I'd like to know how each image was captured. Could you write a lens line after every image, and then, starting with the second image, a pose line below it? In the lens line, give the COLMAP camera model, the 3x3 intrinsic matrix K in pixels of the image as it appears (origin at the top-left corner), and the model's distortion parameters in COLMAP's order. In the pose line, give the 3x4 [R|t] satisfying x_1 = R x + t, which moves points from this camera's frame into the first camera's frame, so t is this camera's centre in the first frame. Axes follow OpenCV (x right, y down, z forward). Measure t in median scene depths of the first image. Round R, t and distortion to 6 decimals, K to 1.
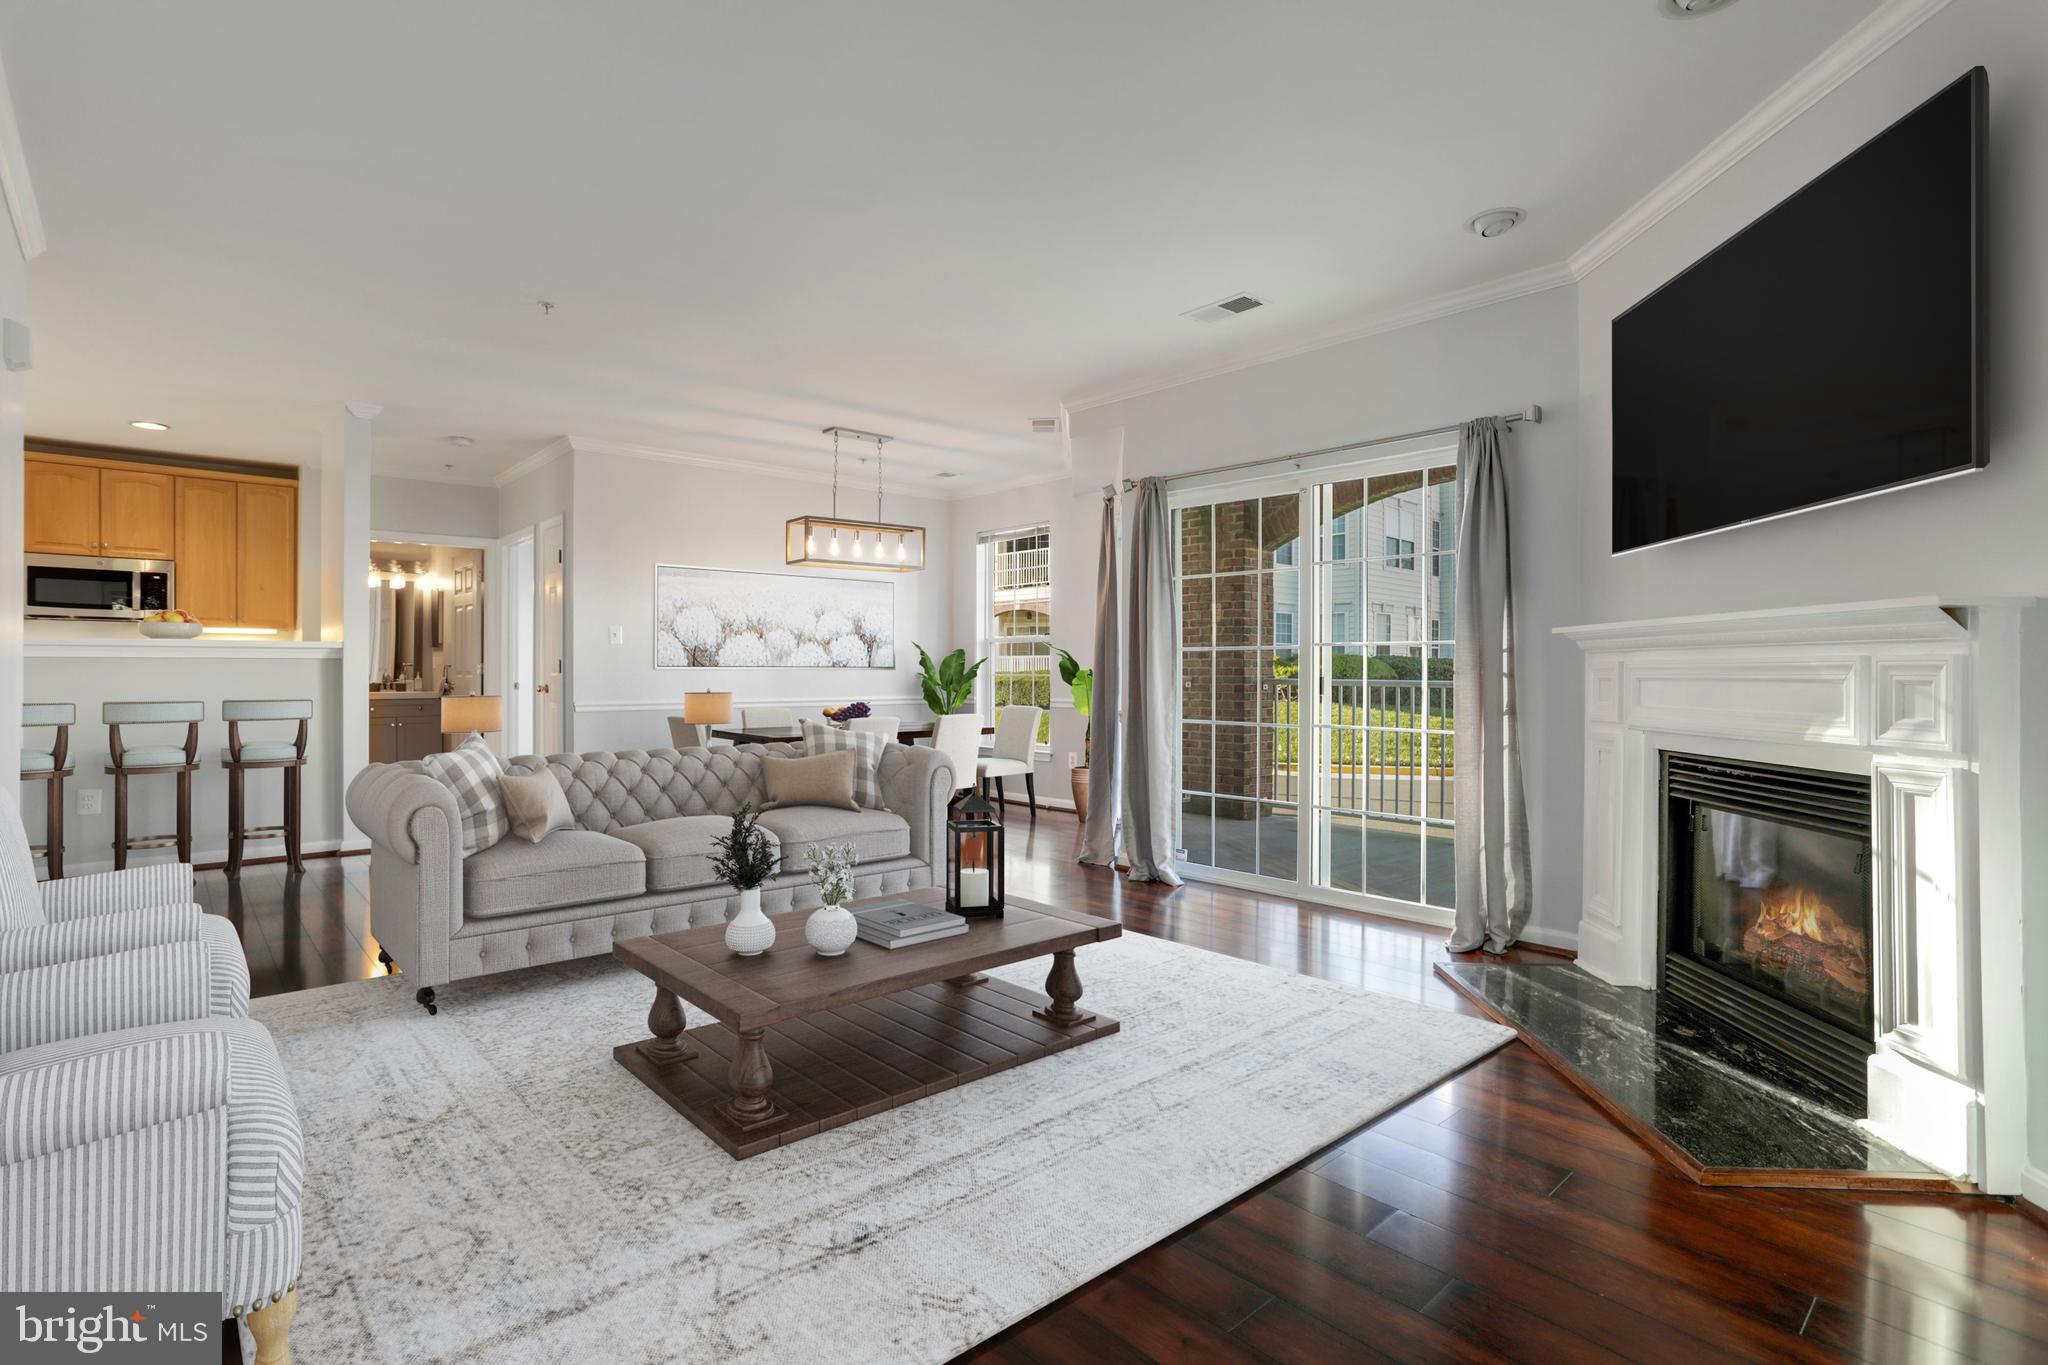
lens RADIAL K [[985.6, 0, 1026.6], [0, 985.6, 641.8], [0, 0, 1]] dist [-0.061300, 0.034502]
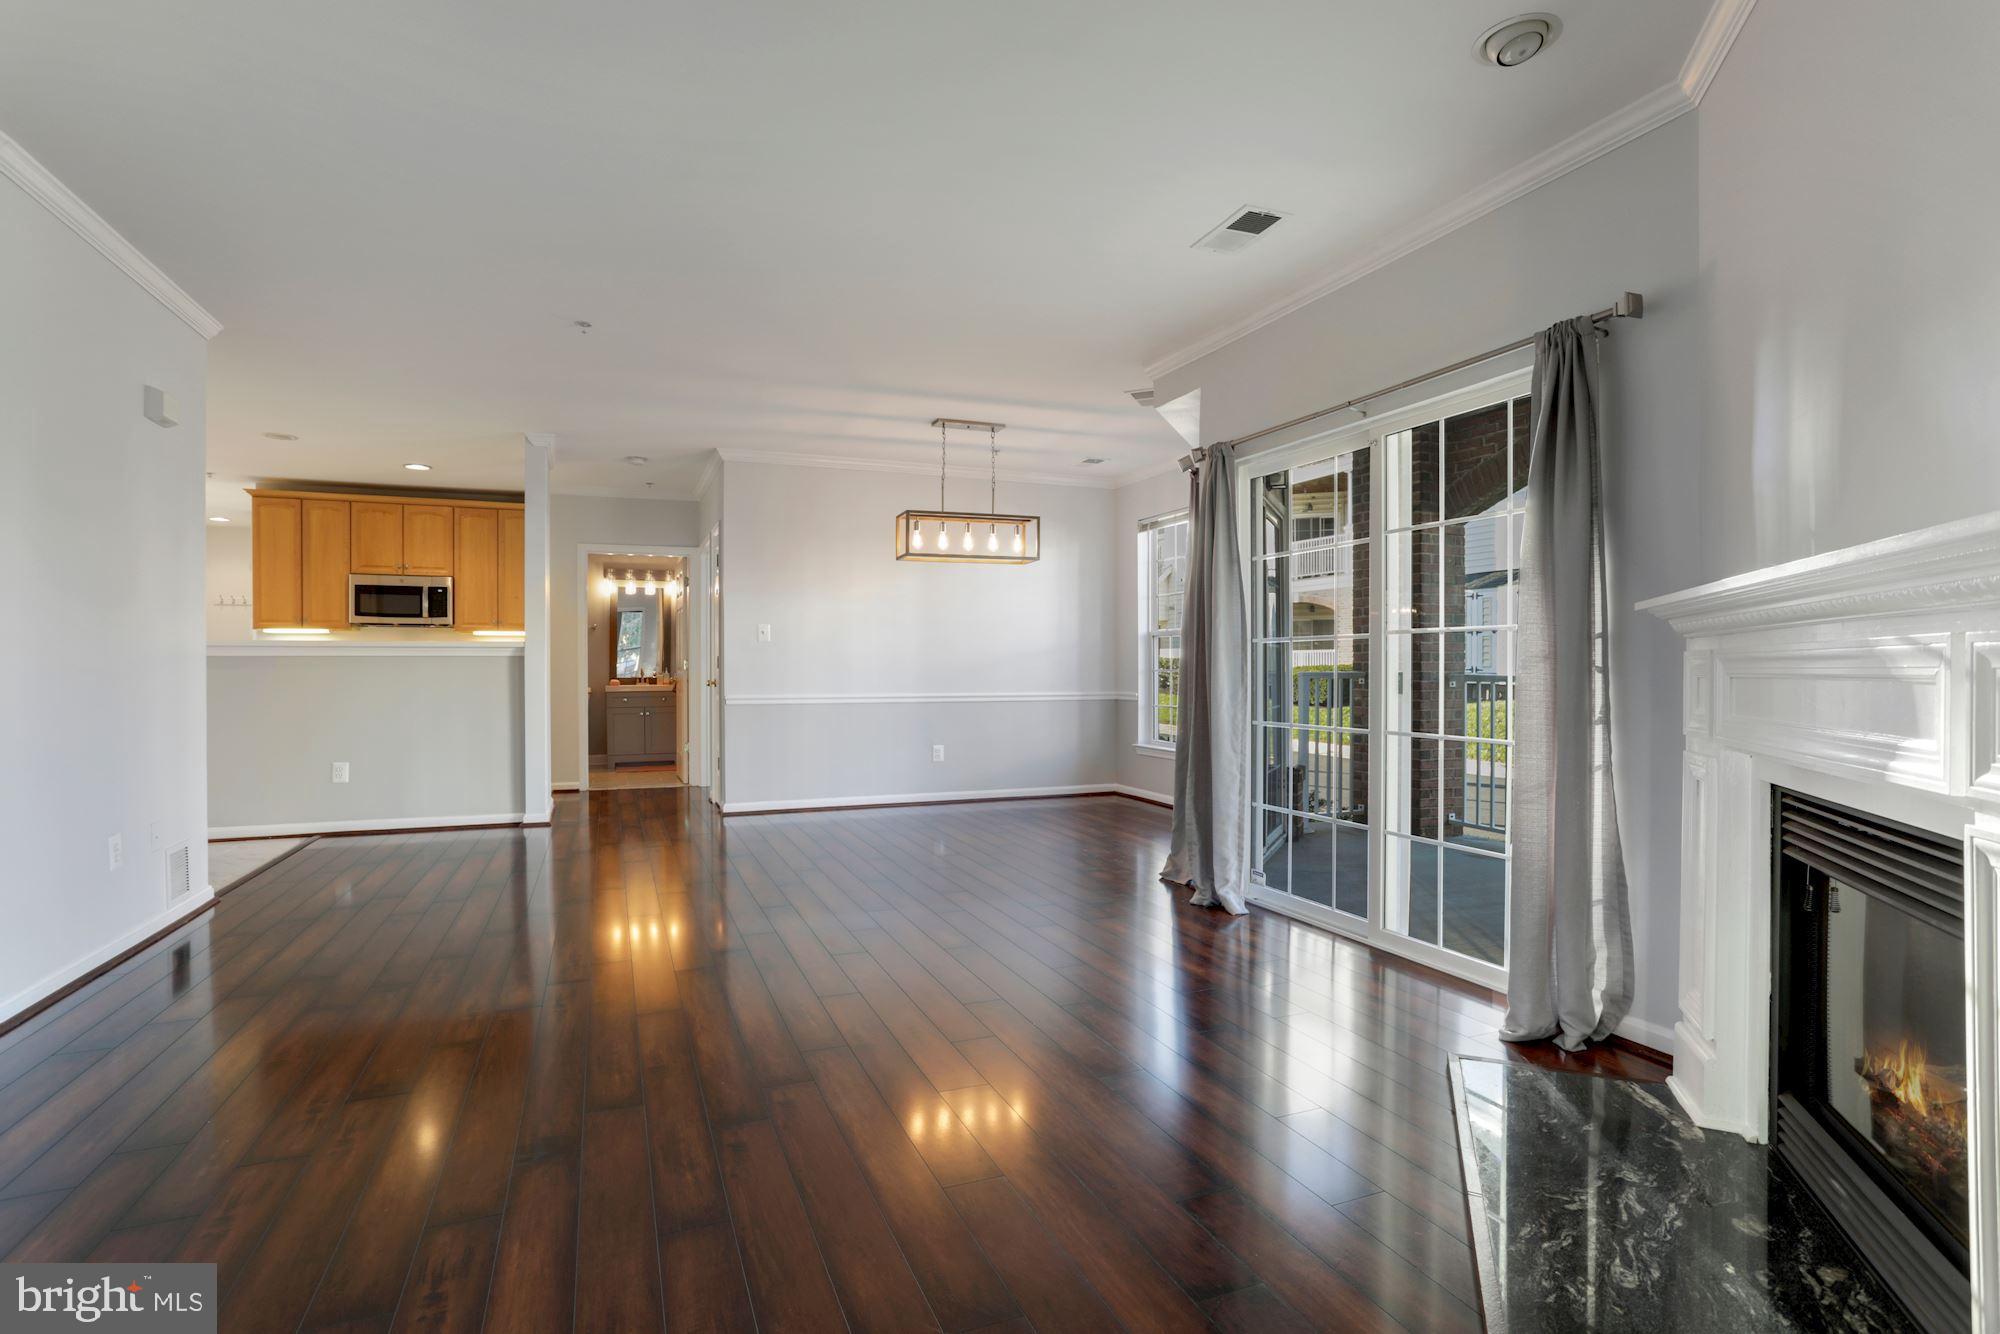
lens RADIAL K [[968.5, 0, 999.0], [0, 968.5, 642.5], [0, 0, 1]] dist [-0.054919, 0.027389]
pose [[0.939546, -0.009826, -0.342283, 0.196461], [0.011523, 0.999929, 0.002922, 0.004174], [0.342230, -0.006689, 0.939592, 0.109124]]
